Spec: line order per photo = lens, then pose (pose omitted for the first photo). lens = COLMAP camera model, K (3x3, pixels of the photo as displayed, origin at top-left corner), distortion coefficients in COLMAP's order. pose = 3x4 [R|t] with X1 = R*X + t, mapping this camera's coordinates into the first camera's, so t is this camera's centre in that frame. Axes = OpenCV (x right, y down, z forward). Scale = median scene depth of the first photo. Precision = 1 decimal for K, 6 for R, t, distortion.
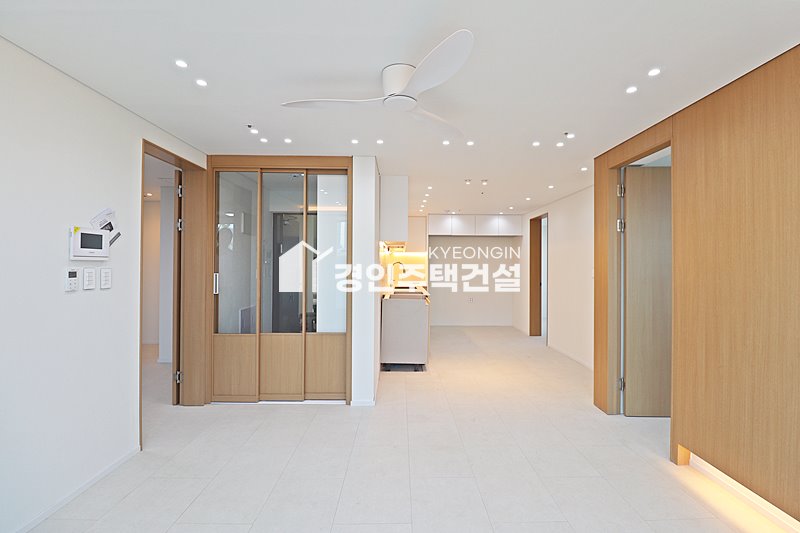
lens RADIAL K [[371.1, 0, 412.5], [0, 371.1, 262.6], [0, 0, 1]] dist [-0.002119, -0.005805]
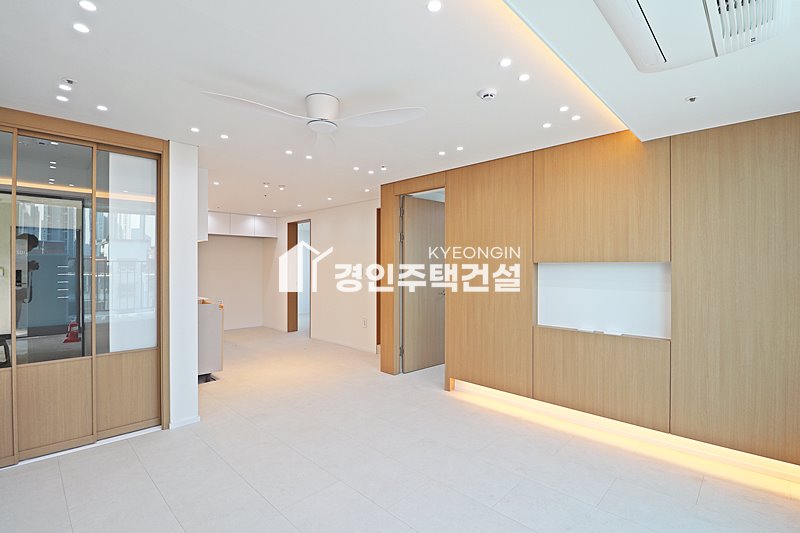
lens RADIAL K [[371.1, 0, 410.6], [0, 371.1, 265.3], [0, 0, 1]] dist [-0.002119, -0.005805]
pose [[0.707703, -0.003070, 0.706503, -0.370165], [-0.000823, 0.999986, 0.005170, -0.001784], [-0.706509, -0.004241, 0.707691, -0.007743]]
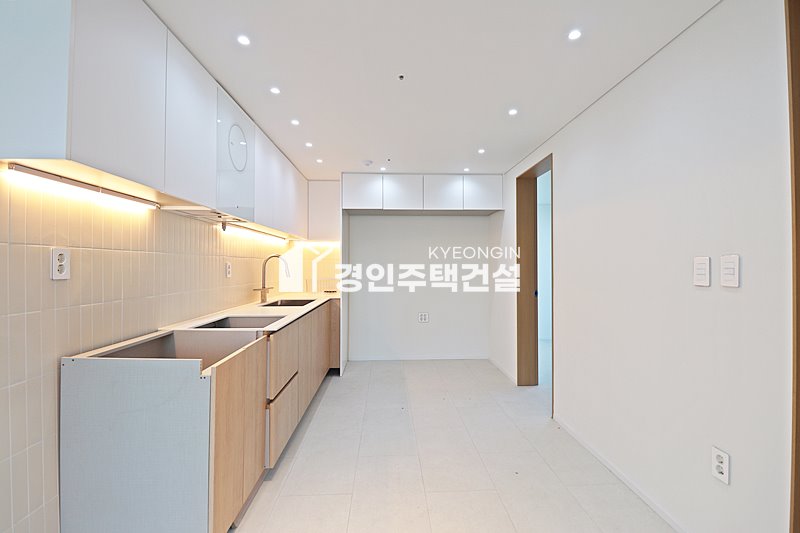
lens RADIAL K [[371.1, 0, 399.9], [0, 371.1, 260.0], [0, 0, 1]] dist [-0.002119, -0.005805]
pose [[0.999973, -0.006573, 0.003330, 0.270795], [0.006562, 0.999974, 0.003119, 0.007991], [-0.003350, -0.003097, 0.999990, 0.868020]]
